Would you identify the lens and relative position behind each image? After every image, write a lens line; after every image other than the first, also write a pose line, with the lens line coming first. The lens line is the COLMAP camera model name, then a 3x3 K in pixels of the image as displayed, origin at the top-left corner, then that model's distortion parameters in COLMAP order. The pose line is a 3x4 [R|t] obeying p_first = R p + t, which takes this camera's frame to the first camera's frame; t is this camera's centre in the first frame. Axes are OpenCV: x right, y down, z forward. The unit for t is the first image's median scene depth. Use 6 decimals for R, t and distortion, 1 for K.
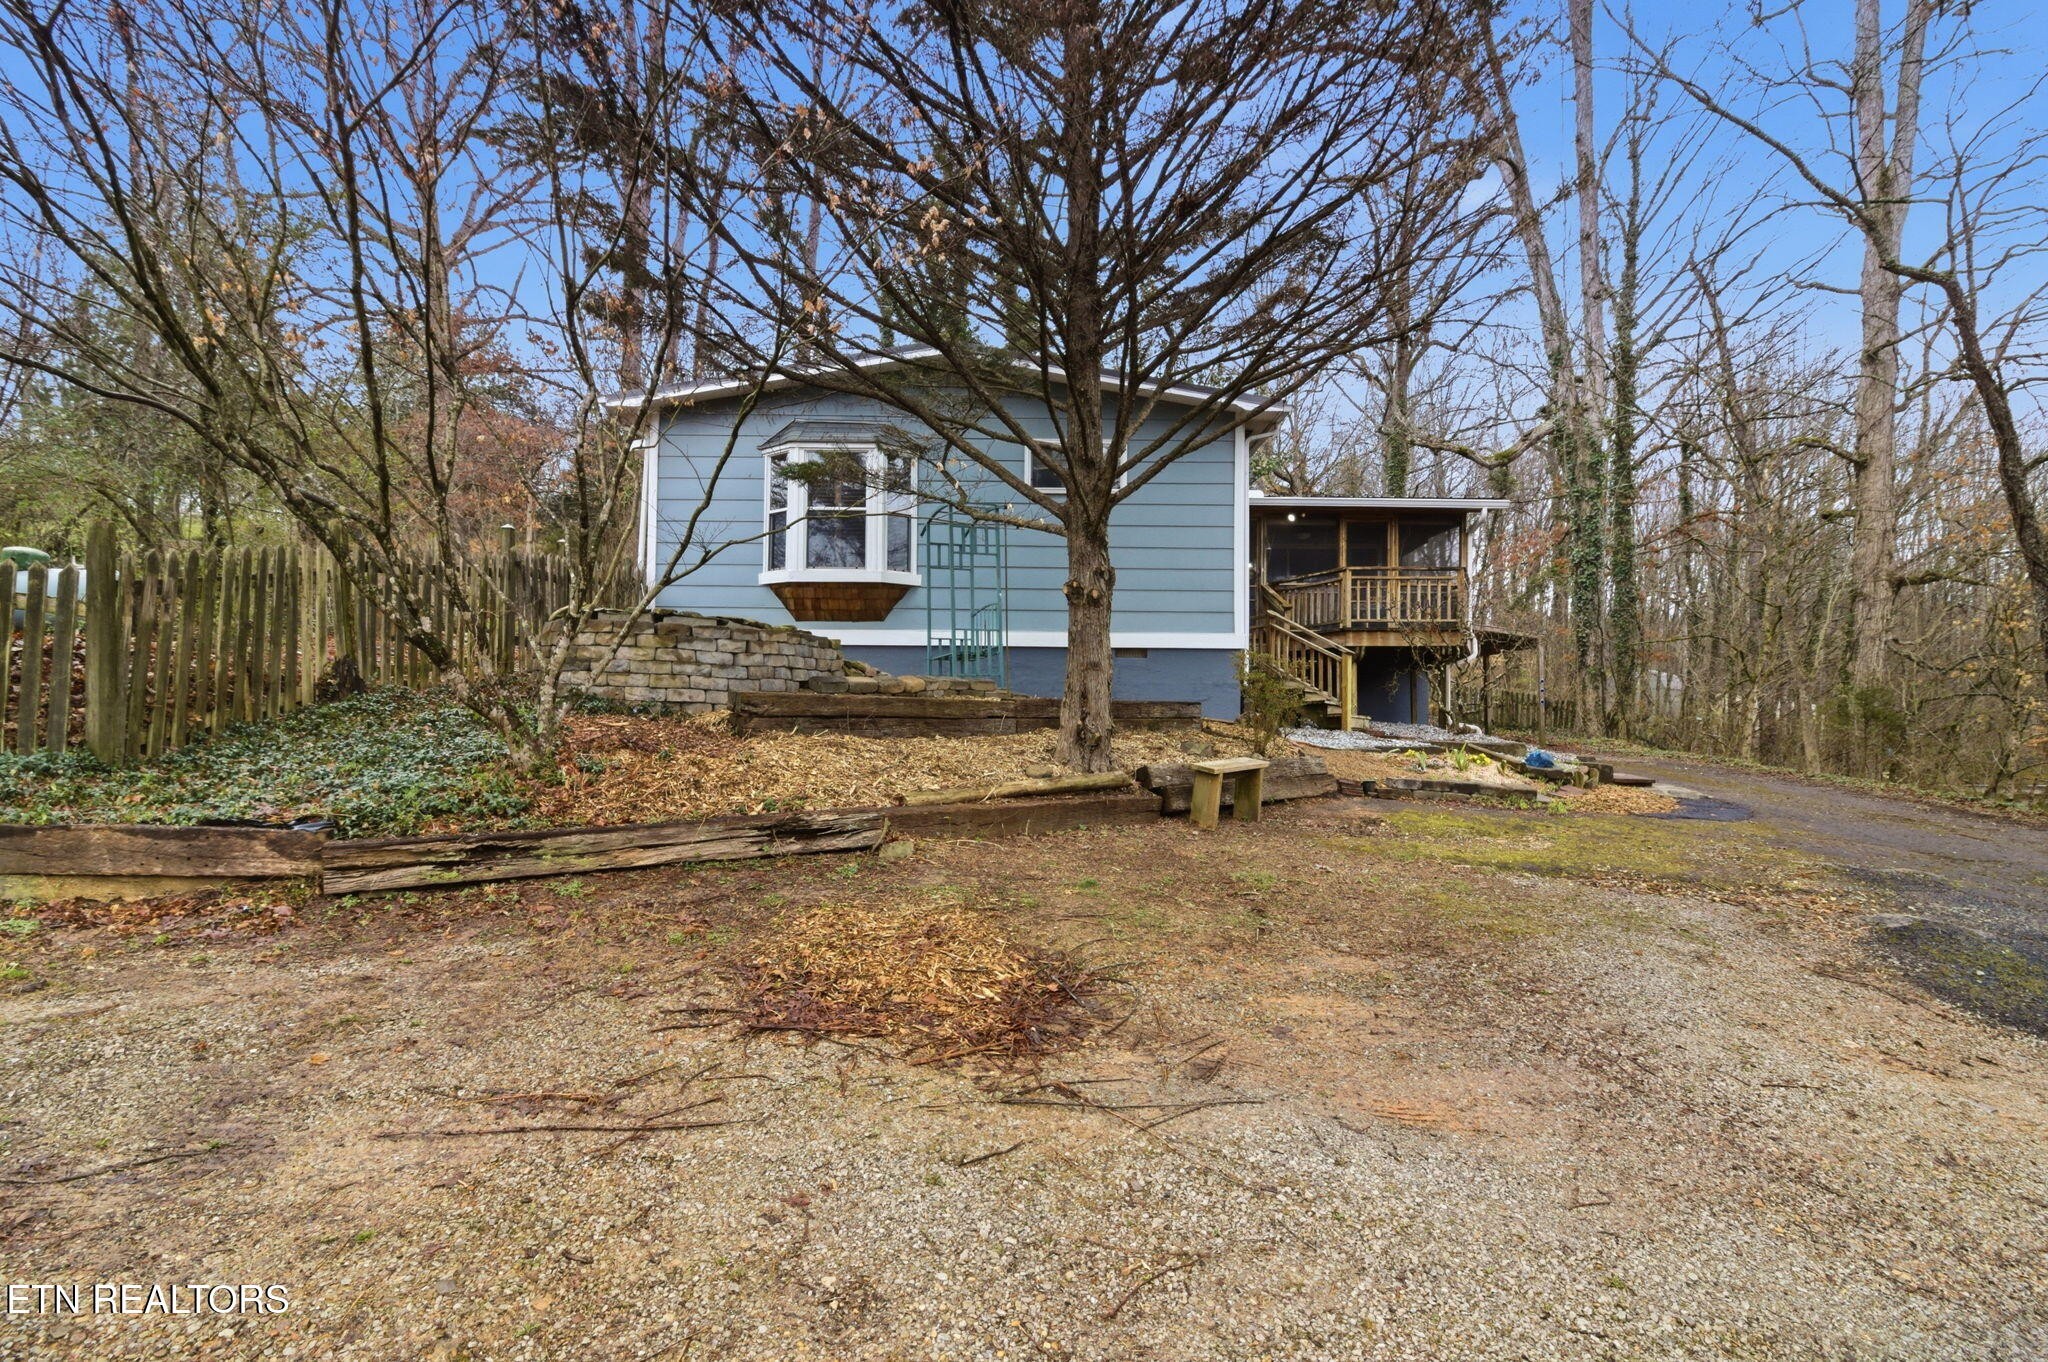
lens RADIAL K [[958.9, 0, 1035.1], [0, 958.9, 668.5], [0, 0, 1]] dist [-0.004895, -0.001213]
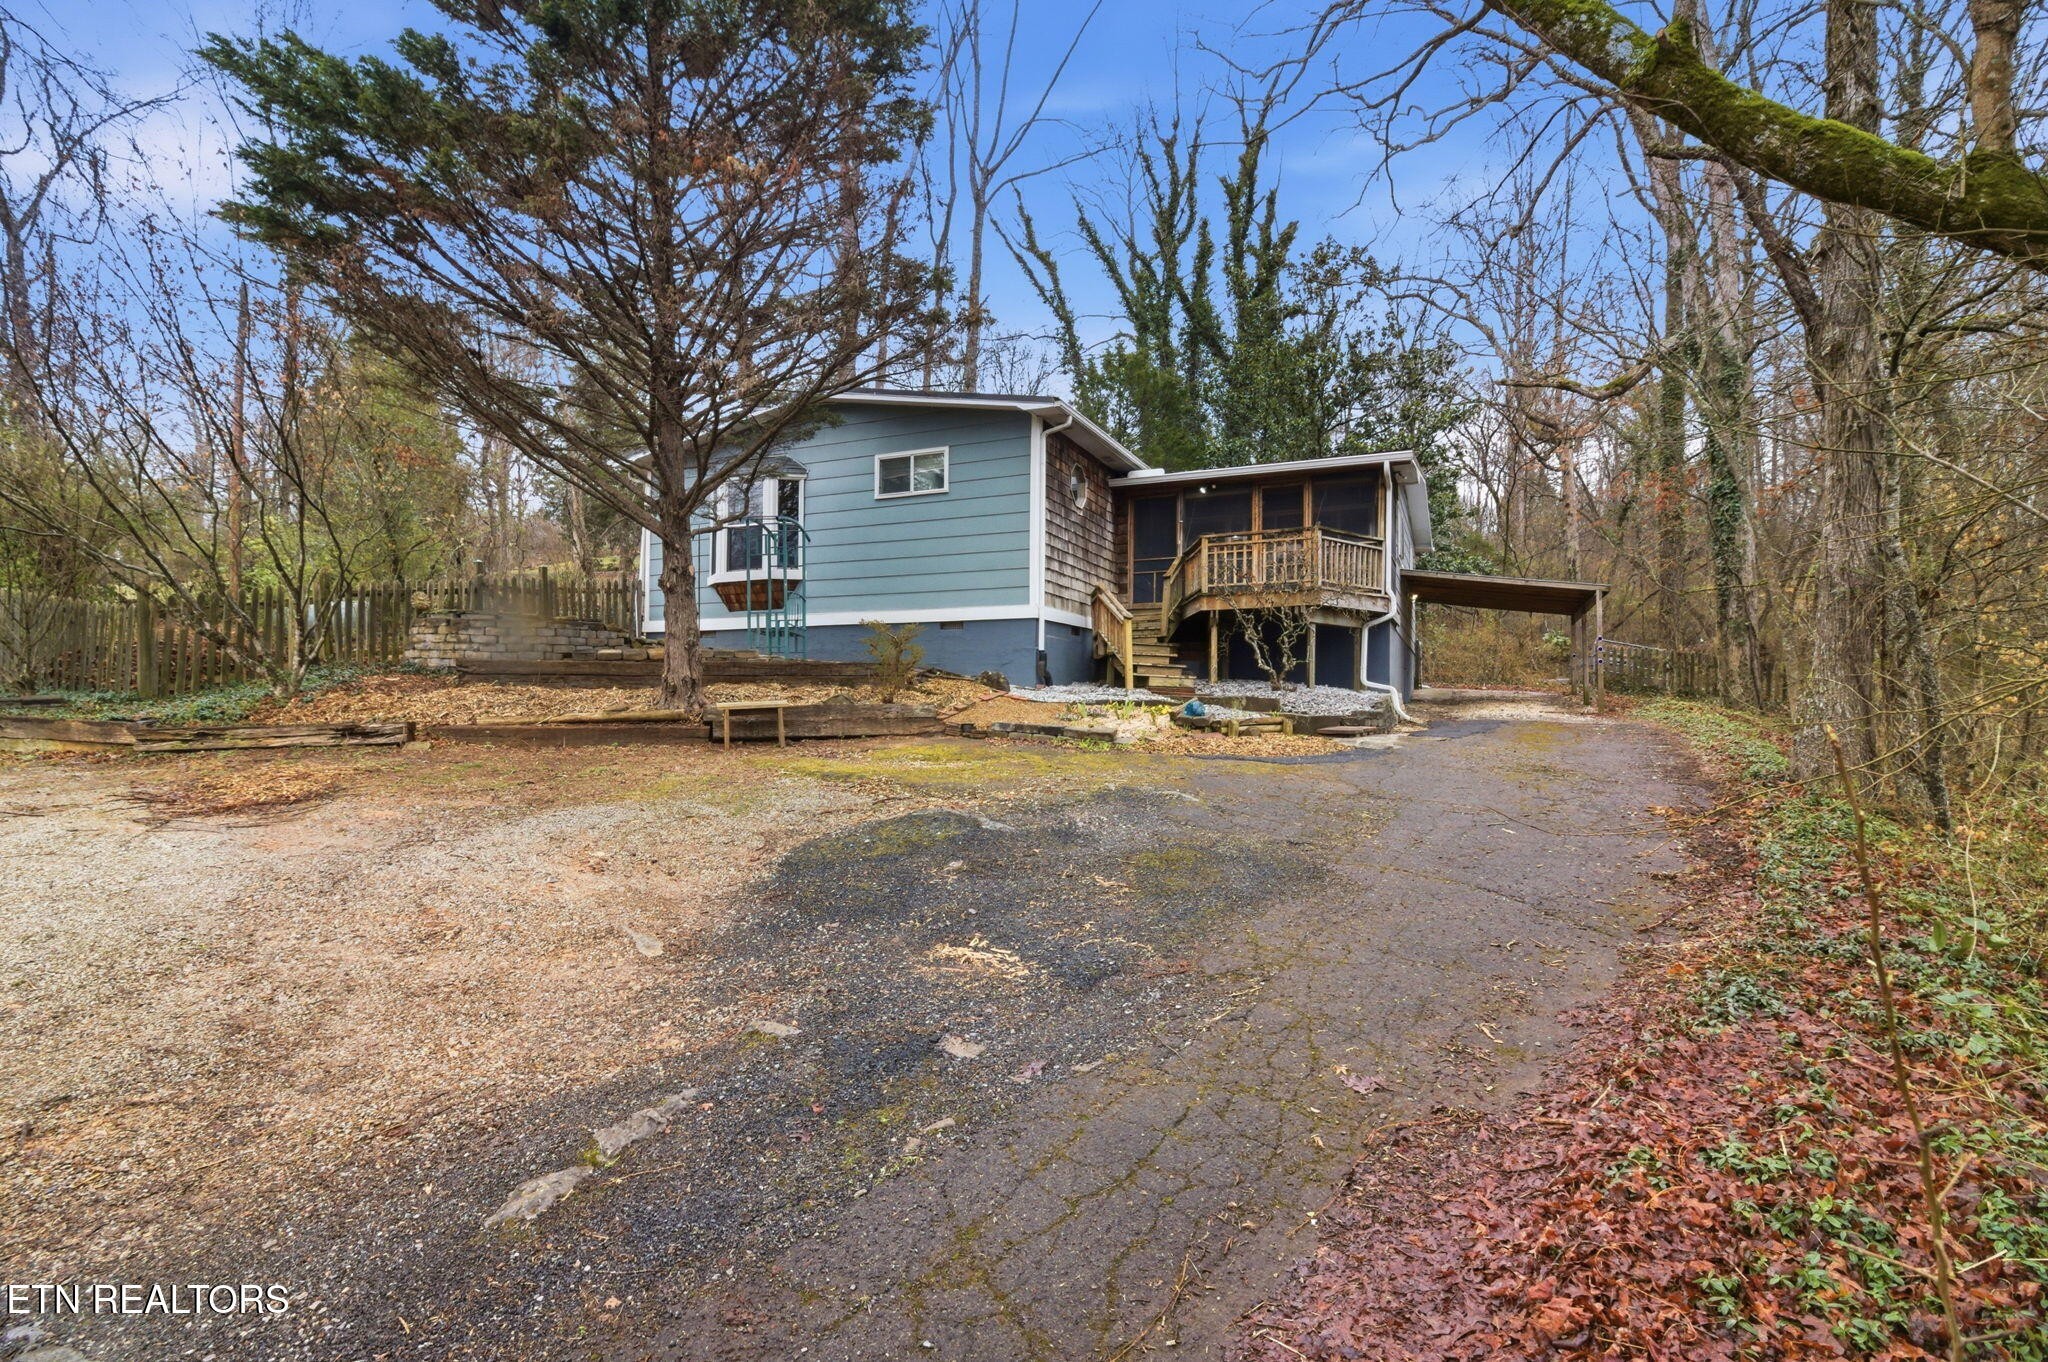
lens RADIAL K [[958.9, 0, 1035.1], [0, 958.9, 668.5], [0, 0, 1]] dist [-0.004895, -0.001213]
pose [[0.910943, -0.021703, -0.411961, 0.825874], [0.028265, 0.999552, 0.009841, 0.034488], [0.411563, -0.020609, 0.911148, -0.052505]]
